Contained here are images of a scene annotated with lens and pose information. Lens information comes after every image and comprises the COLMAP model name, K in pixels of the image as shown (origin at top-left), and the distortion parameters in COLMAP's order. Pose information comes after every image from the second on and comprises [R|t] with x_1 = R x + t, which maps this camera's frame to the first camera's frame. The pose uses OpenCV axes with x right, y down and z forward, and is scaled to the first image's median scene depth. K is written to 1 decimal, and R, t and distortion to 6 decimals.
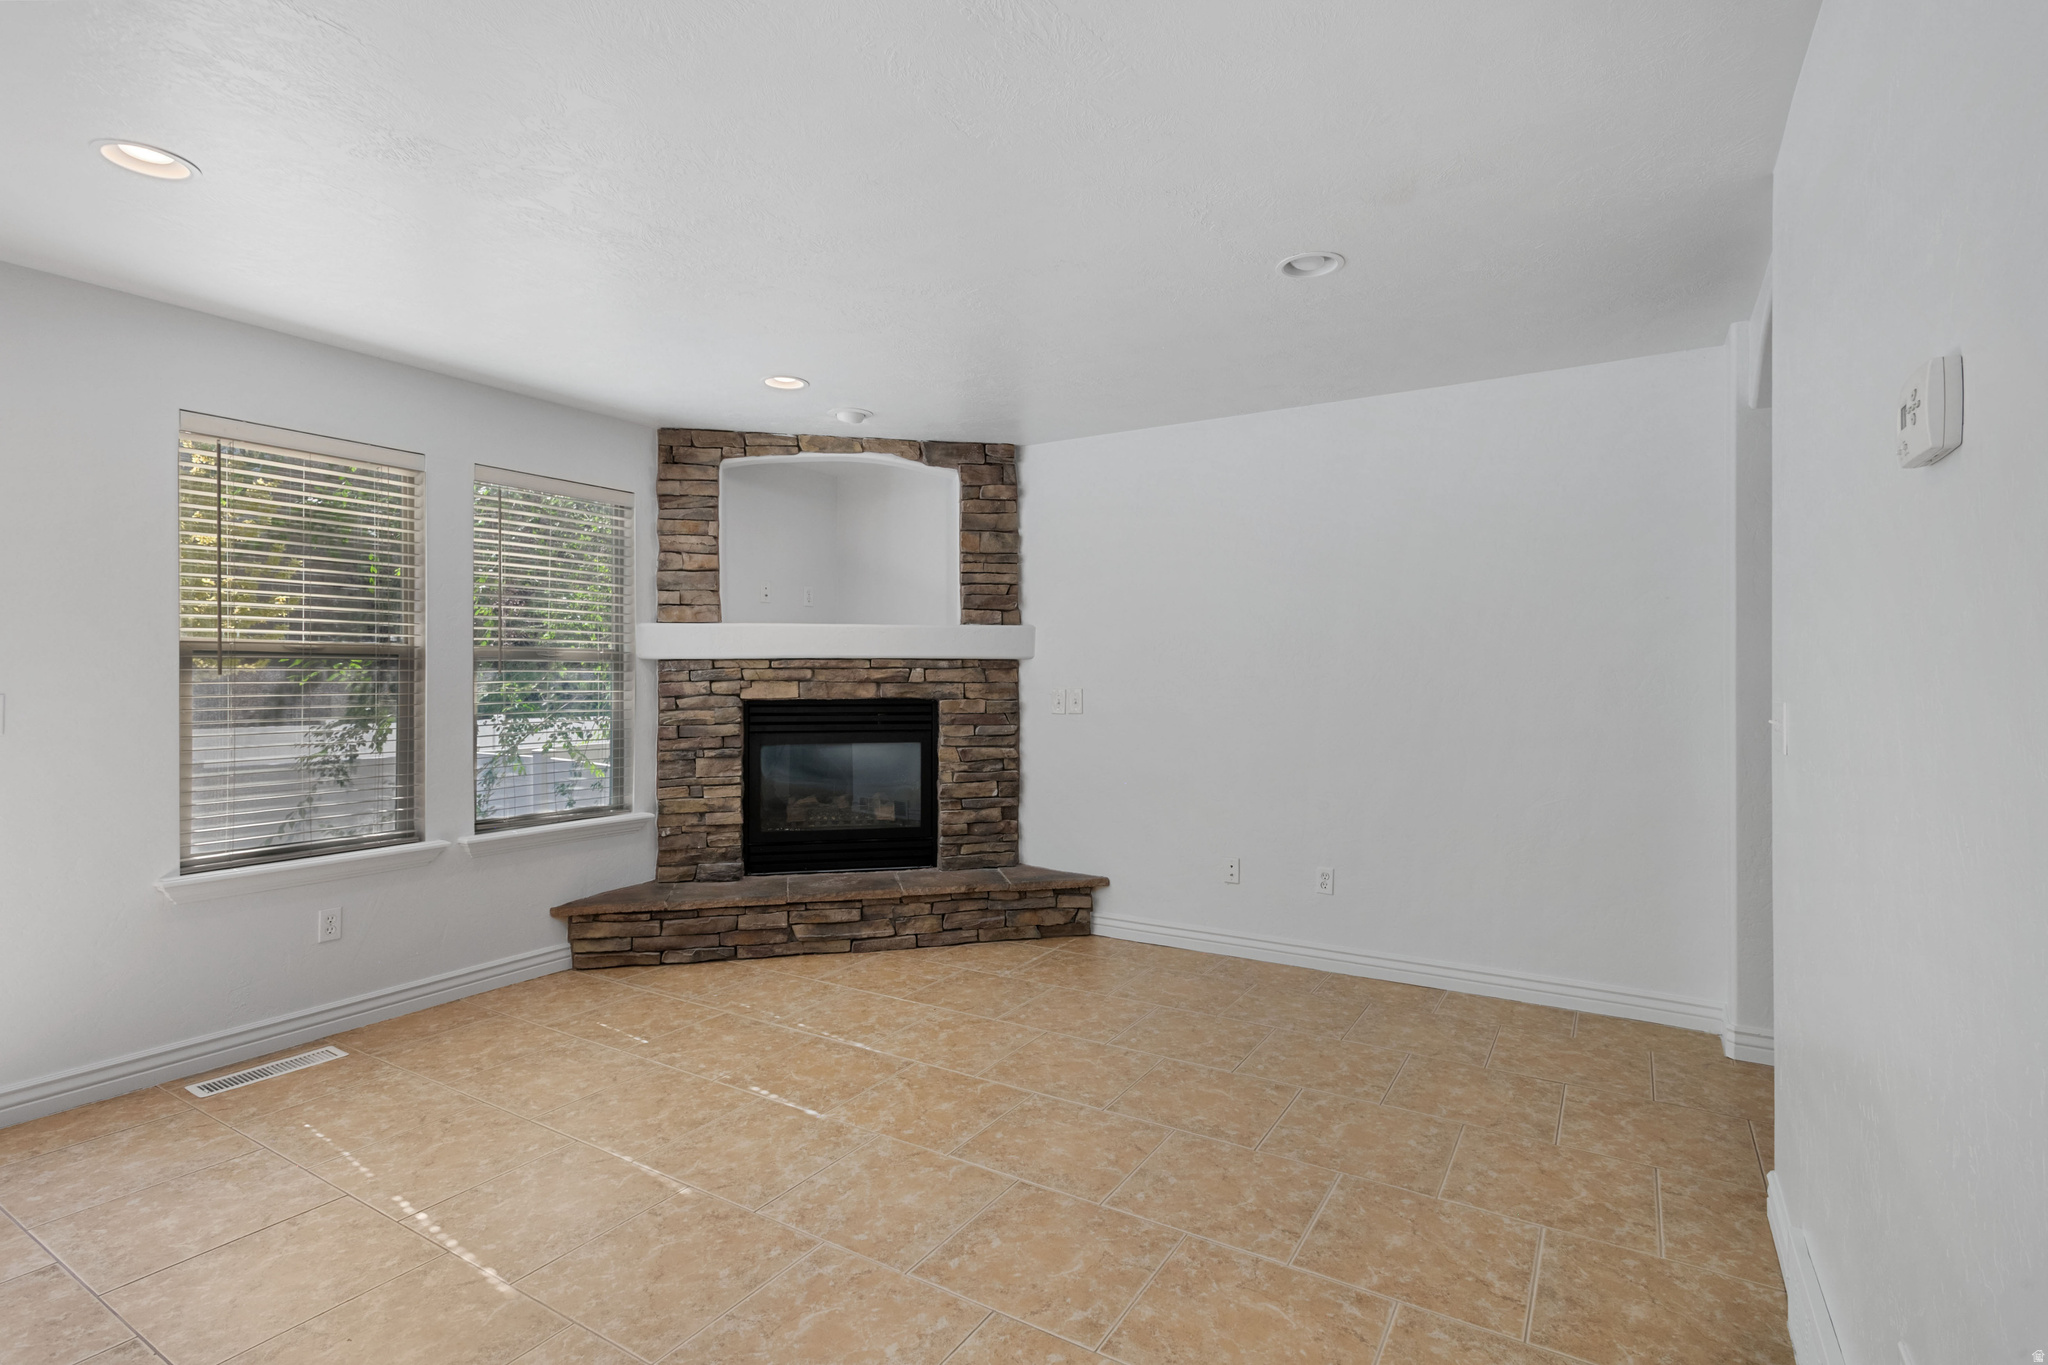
lens RADIAL K [[975.6, 0, 1024.8], [0, 975.6, 679.3], [0, 0, 1]] dist [0.006131, 0.002776]
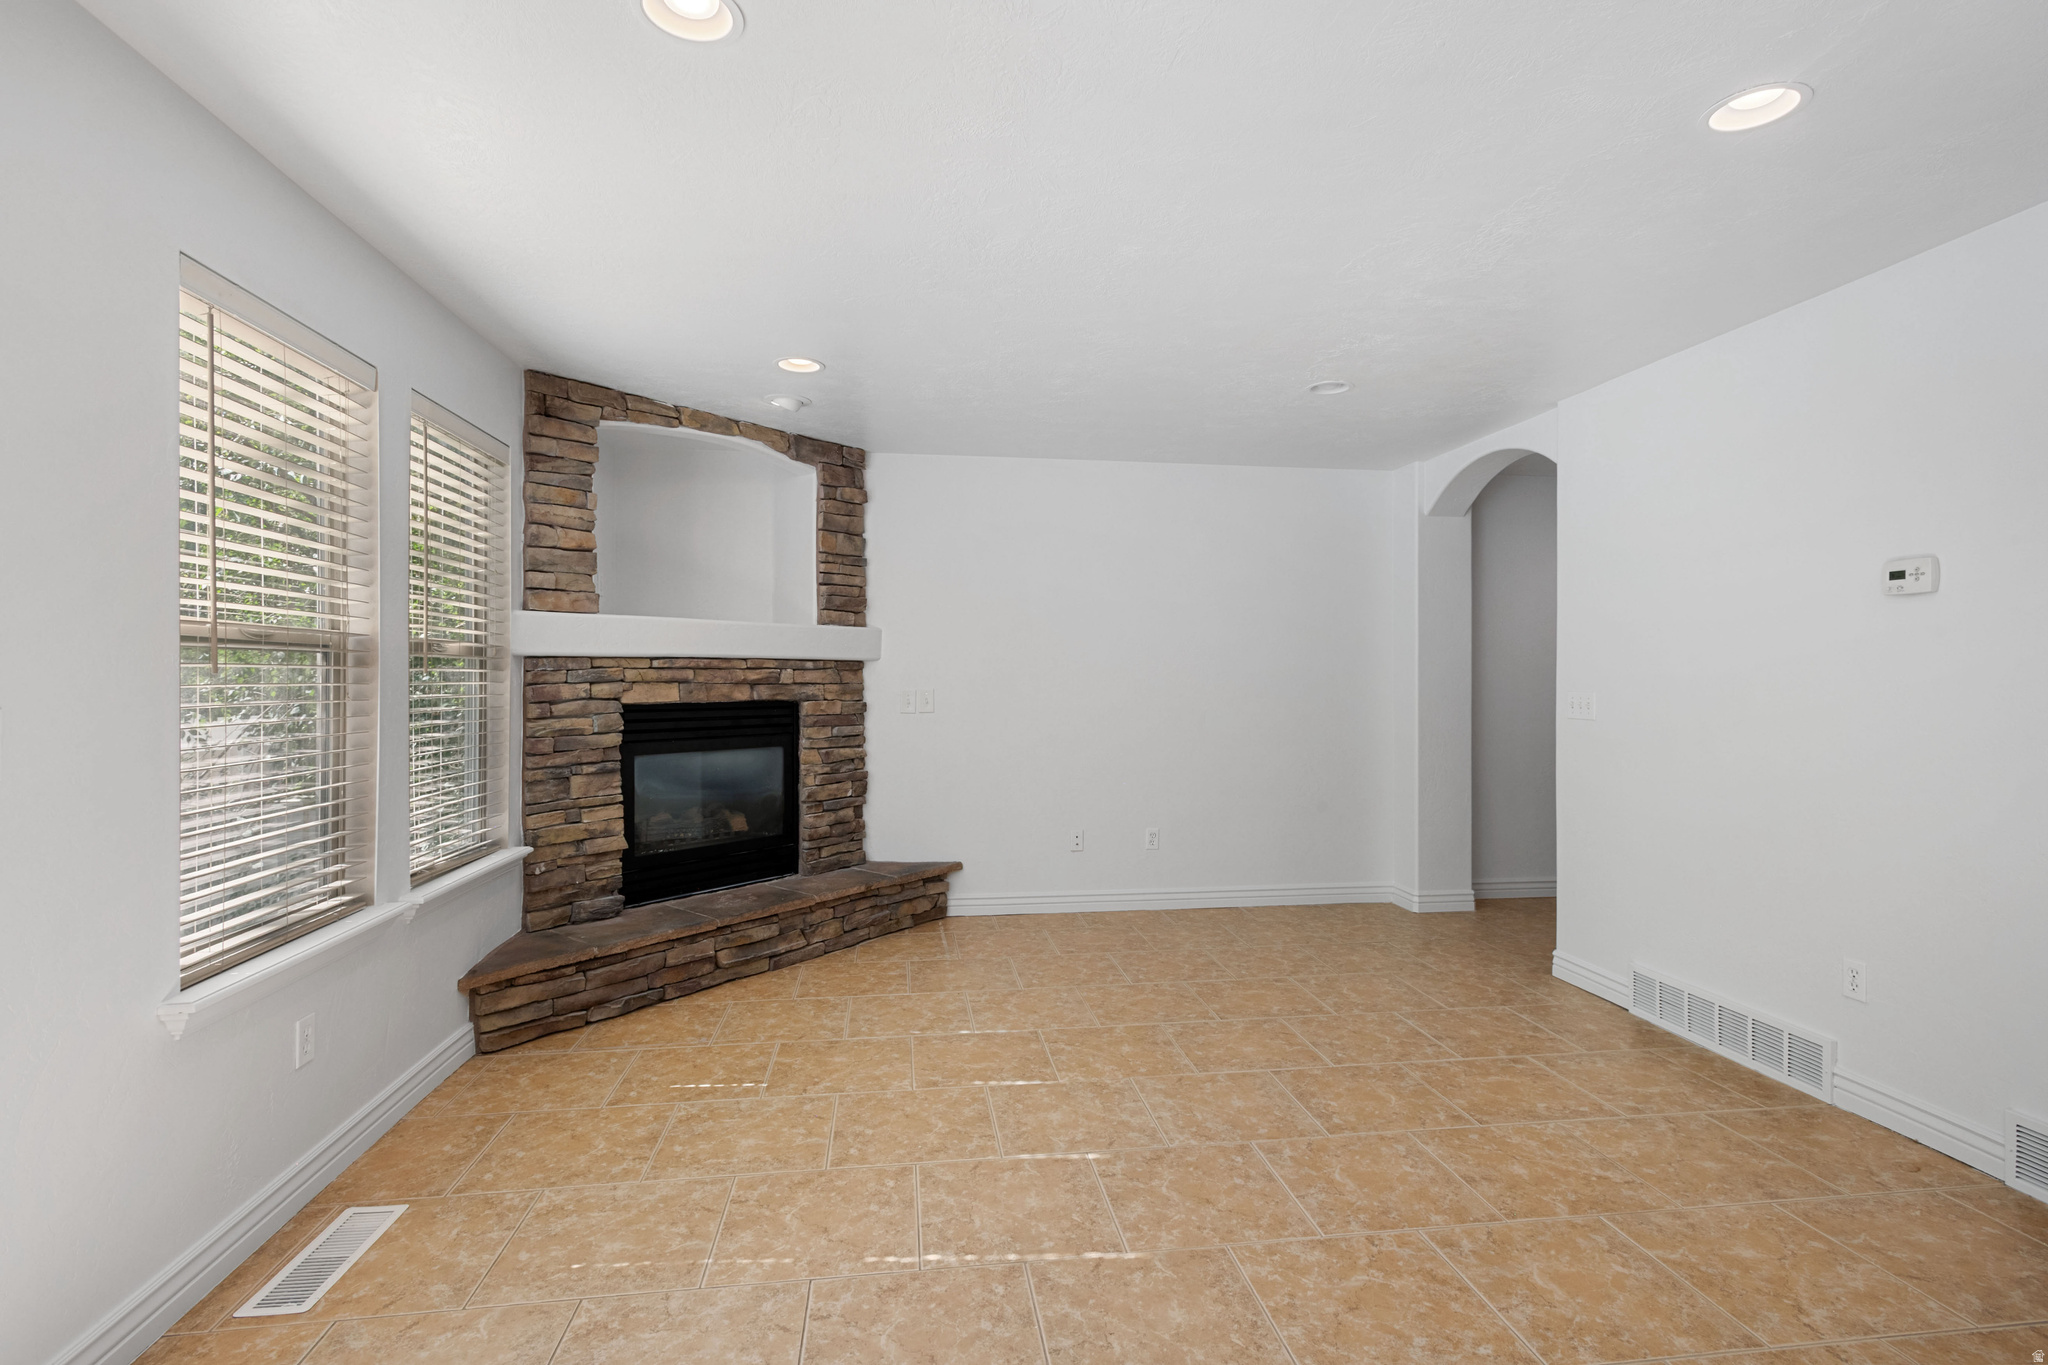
lens RADIAL K [[975.6, 0, 1027.3], [0, 975.6, 679.9], [0, 0, 1]] dist [0.006131, 0.002776]
pose [[0.769440, -0.000157, 0.638719, -0.571338], [0.000344, 1.000000, -0.000168, -0.000309], [-0.638719, 0.000349, 0.769440, 0.114524]]
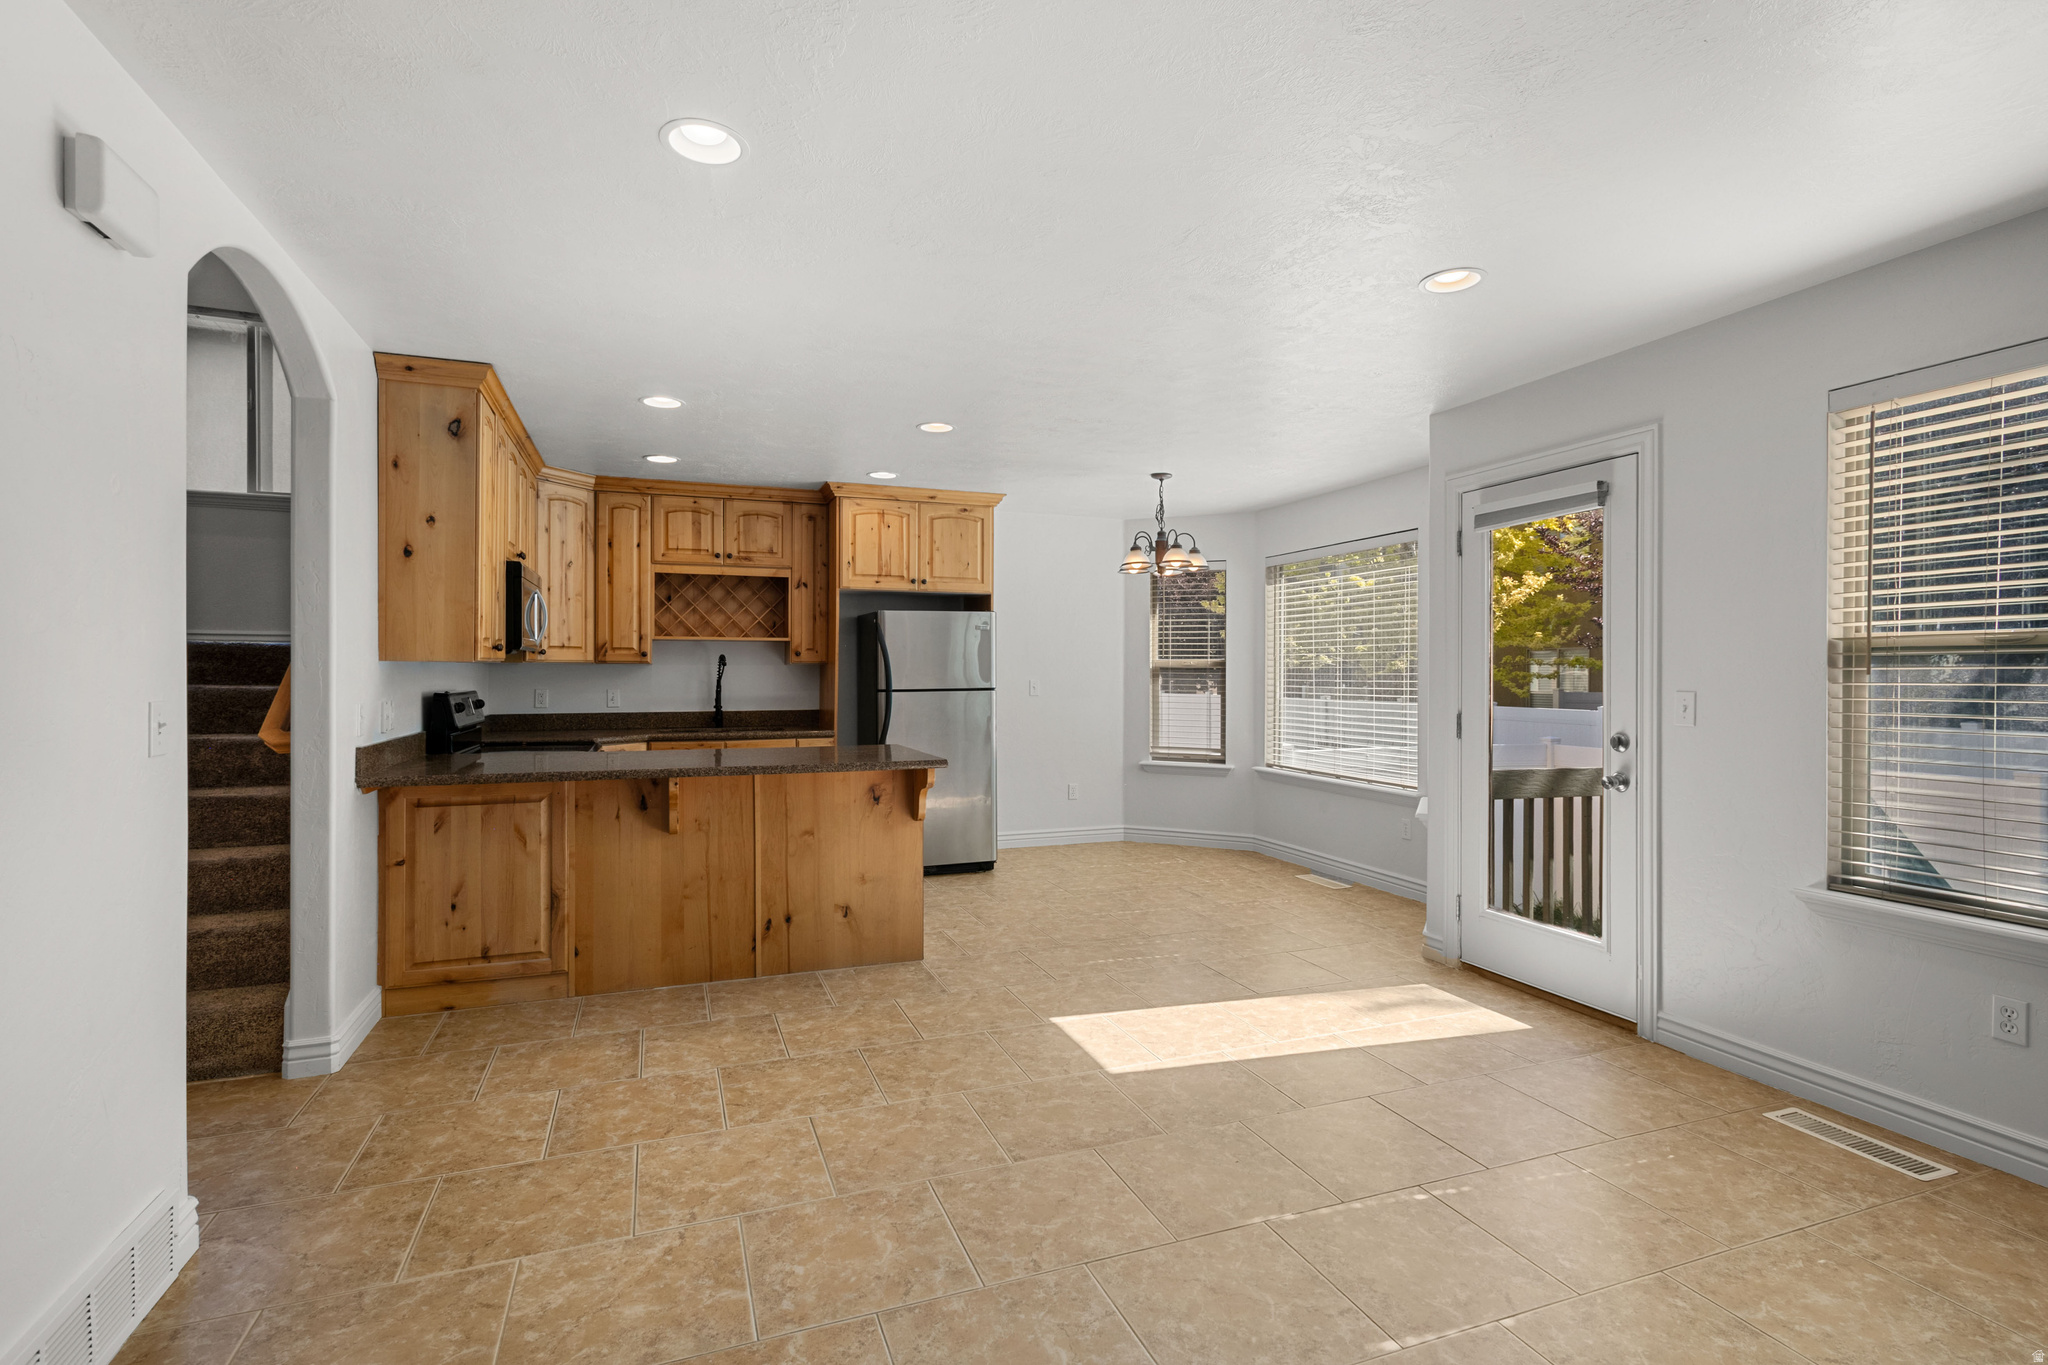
lens RADIAL K [[975.6, 0, 1030.1], [0, 975.6, 679.2], [0, 0, 1]] dist [0.006131, 0.002776]
pose [[-0.604514, 0.002272, -0.796591, 0.231031], [-0.004011, 0.999975, 0.005895, -0.001994], [0.796584, 0.006759, -0.604490, 0.649048]]
